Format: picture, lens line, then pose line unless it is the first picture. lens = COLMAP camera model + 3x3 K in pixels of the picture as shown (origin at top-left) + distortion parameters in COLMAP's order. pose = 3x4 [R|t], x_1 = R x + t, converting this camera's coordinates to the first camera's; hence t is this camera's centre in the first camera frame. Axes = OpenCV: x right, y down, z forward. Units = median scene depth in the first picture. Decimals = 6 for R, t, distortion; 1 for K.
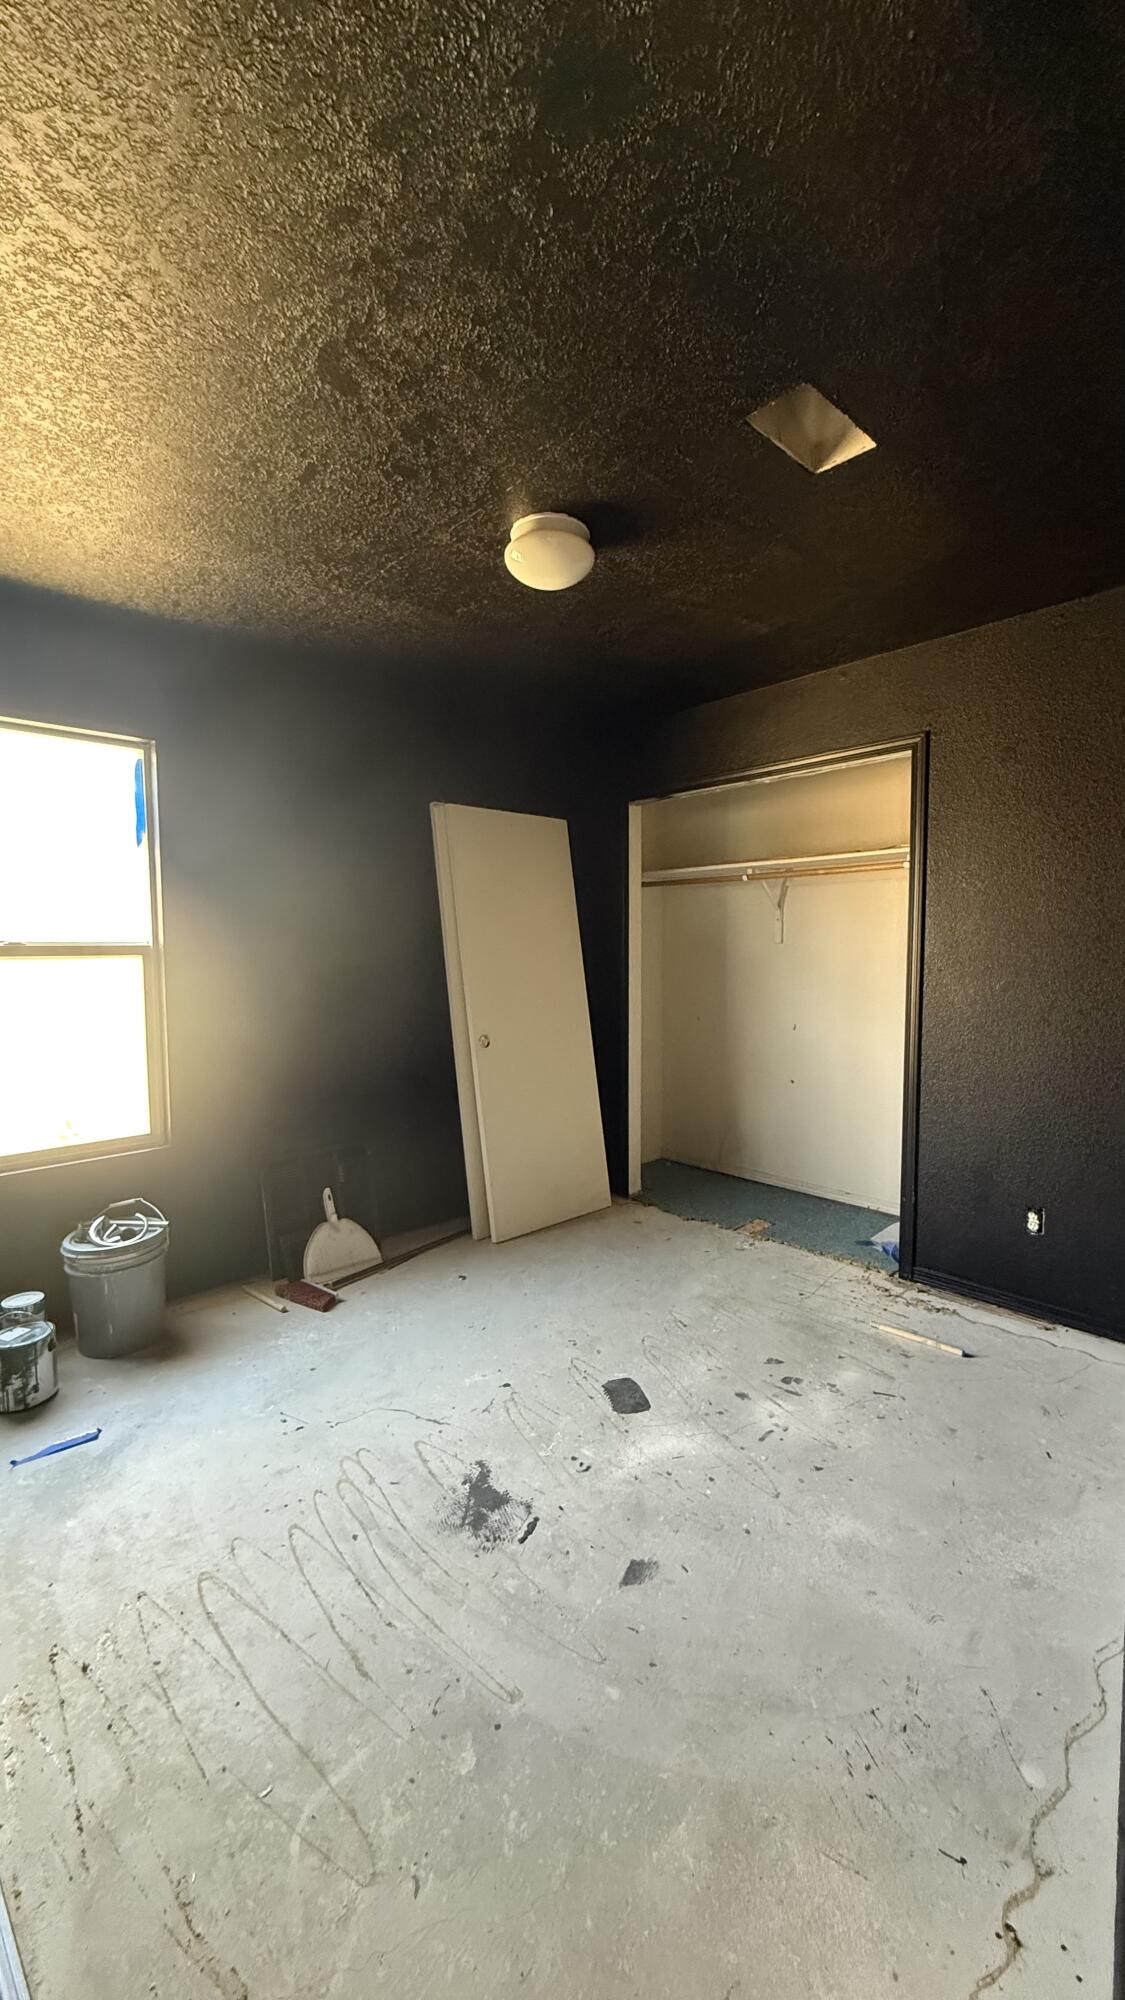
lens RADIAL K [[801.7, 0, 565.5], [0, 801.7, 999.7], [0, 0, 1]] dist [-0.001928, -0.000165]
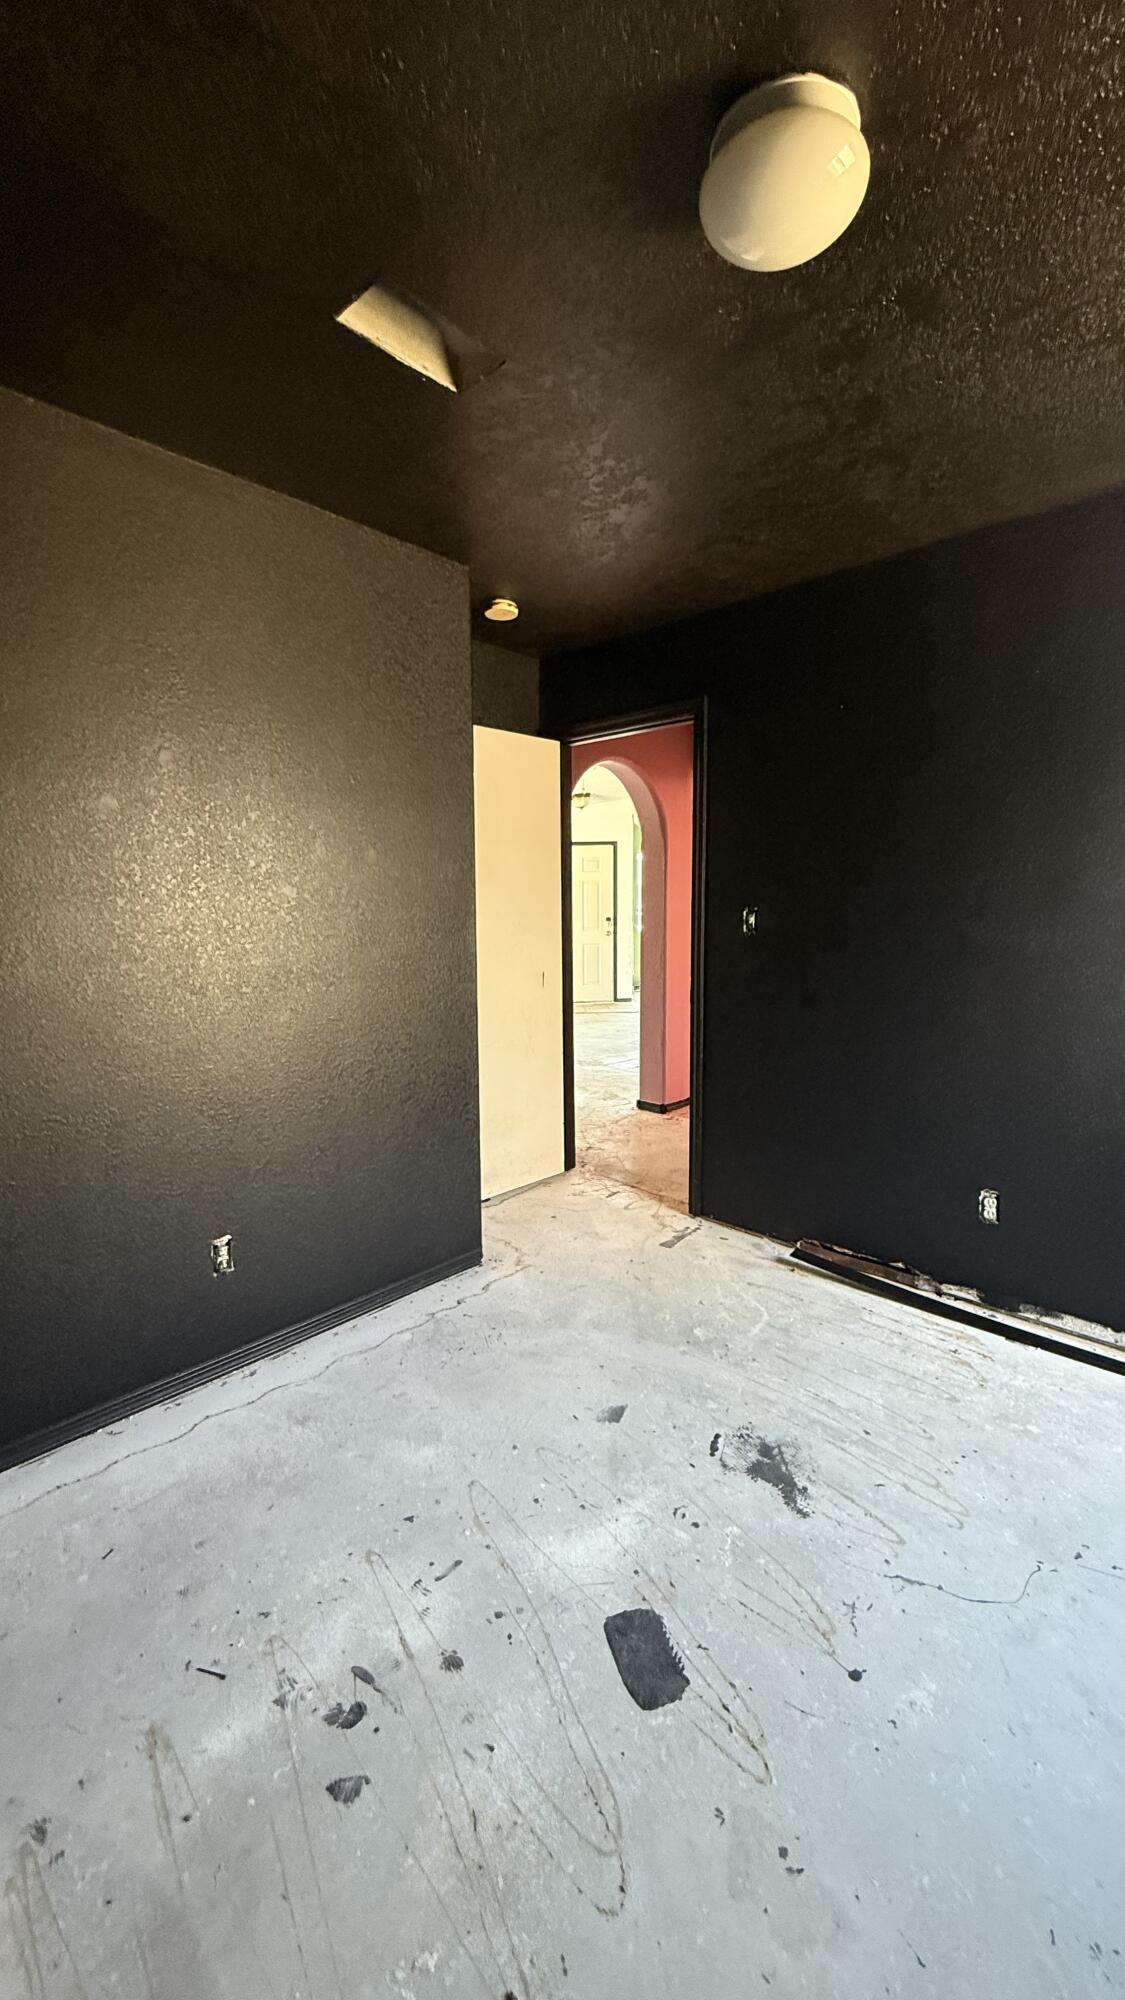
lens RADIAL K [[801.7, 0, 564.8], [0, 801.7, 996.3], [0, 0, 1]] dist [-0.001928, -0.000165]
pose [[-0.998090, 0.022450, -0.057559, 0.194394], [0.011588, 0.983133, 0.182524, -0.126299], [0.060686, 0.181508, -0.981515, 1.832331]]
